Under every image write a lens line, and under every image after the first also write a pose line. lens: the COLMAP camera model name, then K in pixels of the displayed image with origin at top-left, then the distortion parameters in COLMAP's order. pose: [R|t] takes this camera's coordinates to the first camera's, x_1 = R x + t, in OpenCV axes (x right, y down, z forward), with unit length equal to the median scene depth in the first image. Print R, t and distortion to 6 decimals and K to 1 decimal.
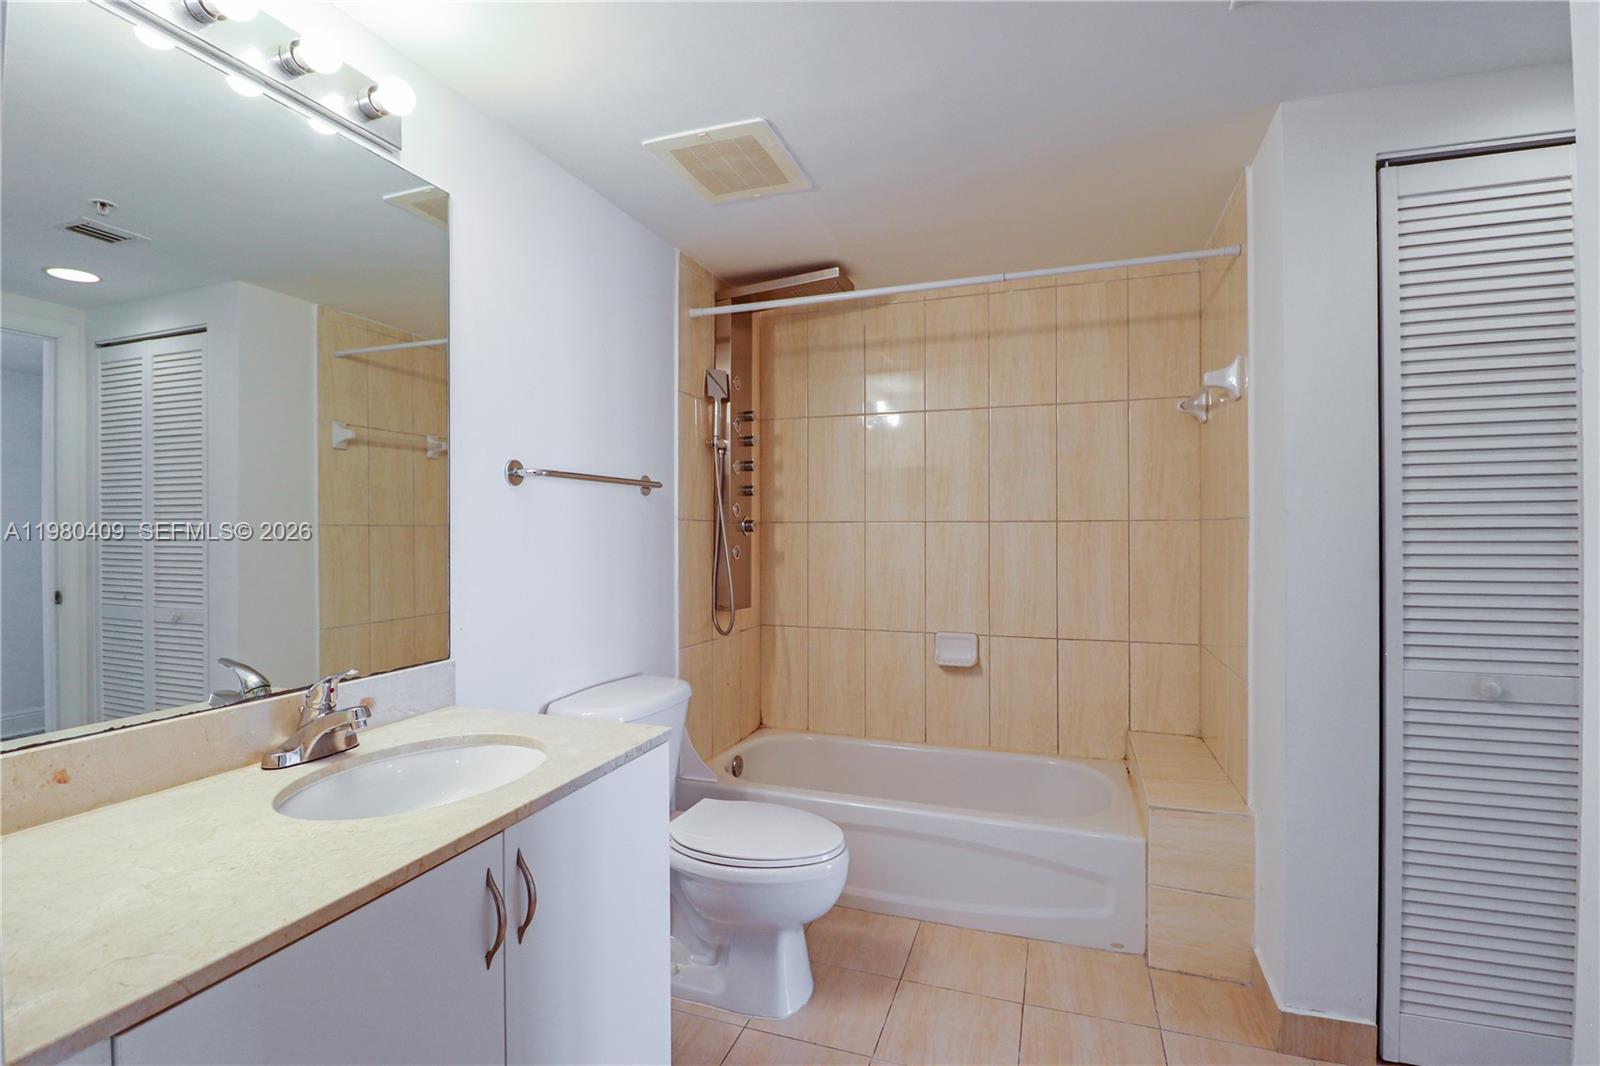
lens RADIAL K [[762.8, 0, 800.0], [0, 762.8, 533.0], [0, 0, 1]] dist [0.024887, -0.023046]
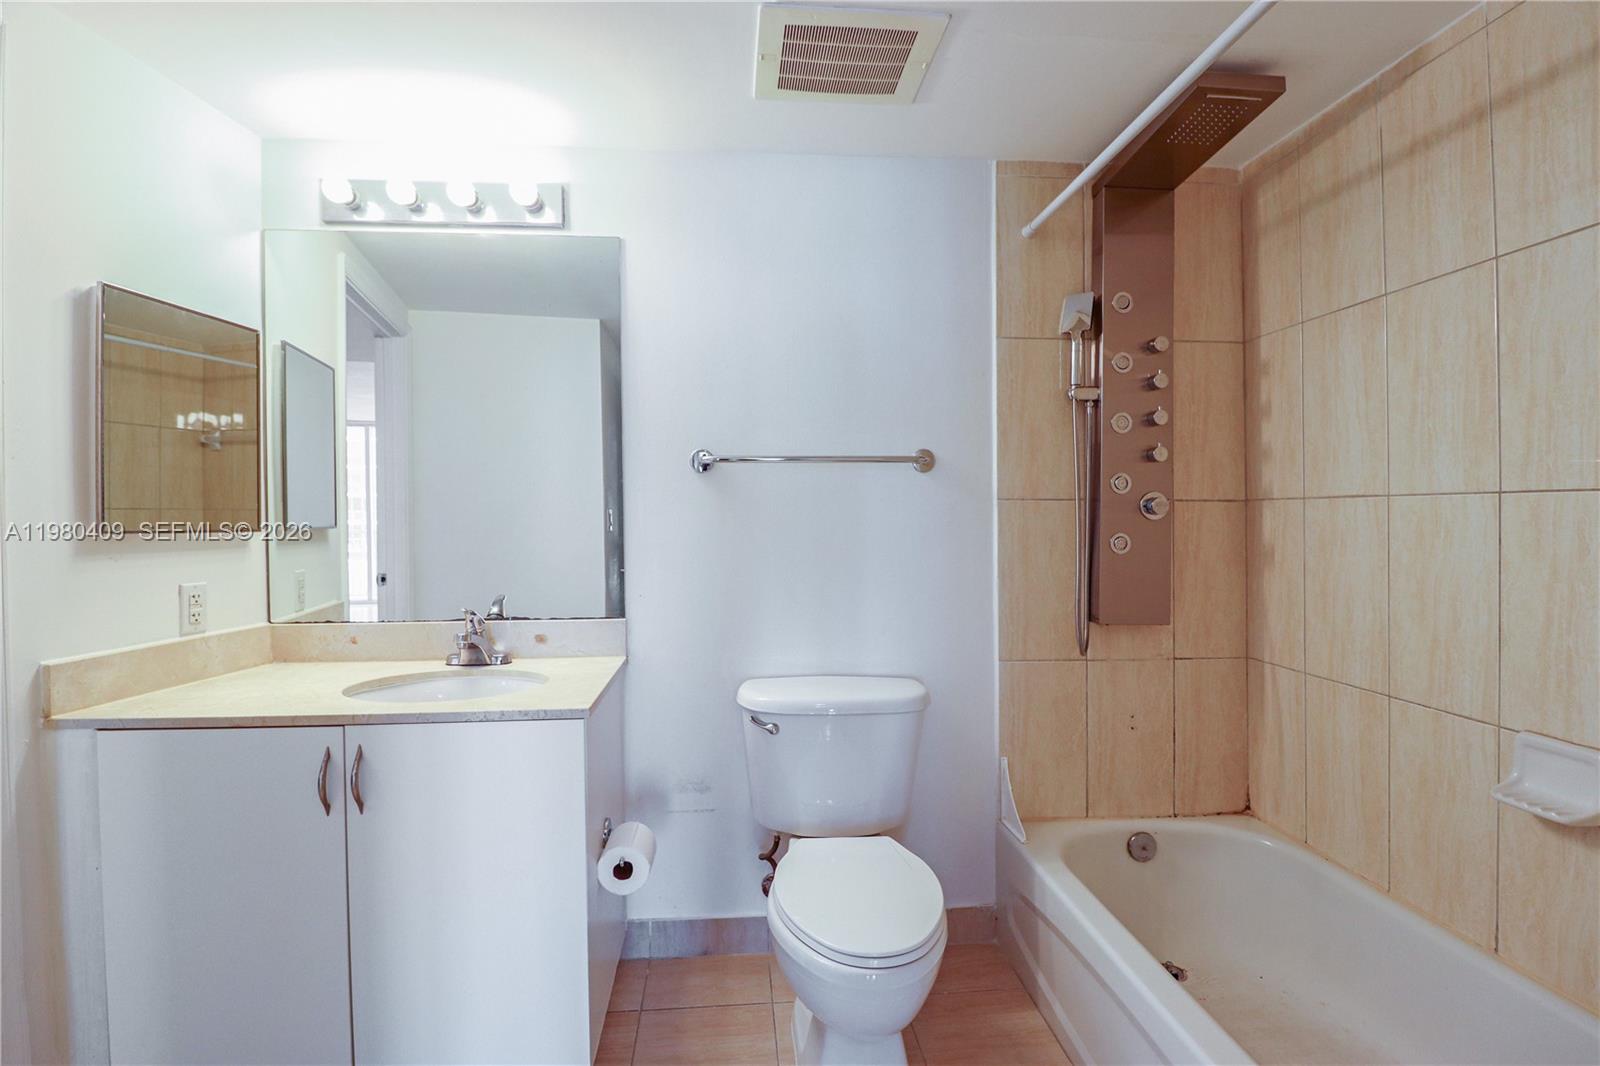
lens RADIAL K [[762.8, 0, 800.0], [0, 762.8, 533.0], [0, 0, 1]] dist [0.024887, -0.023046]
pose [[0.403065, 0.019221, -0.914970, 0.416721], [-0.000984, 0.999788, 0.020569, 0.000971], [0.915171, -0.007390, 0.402998, 0.407527]]
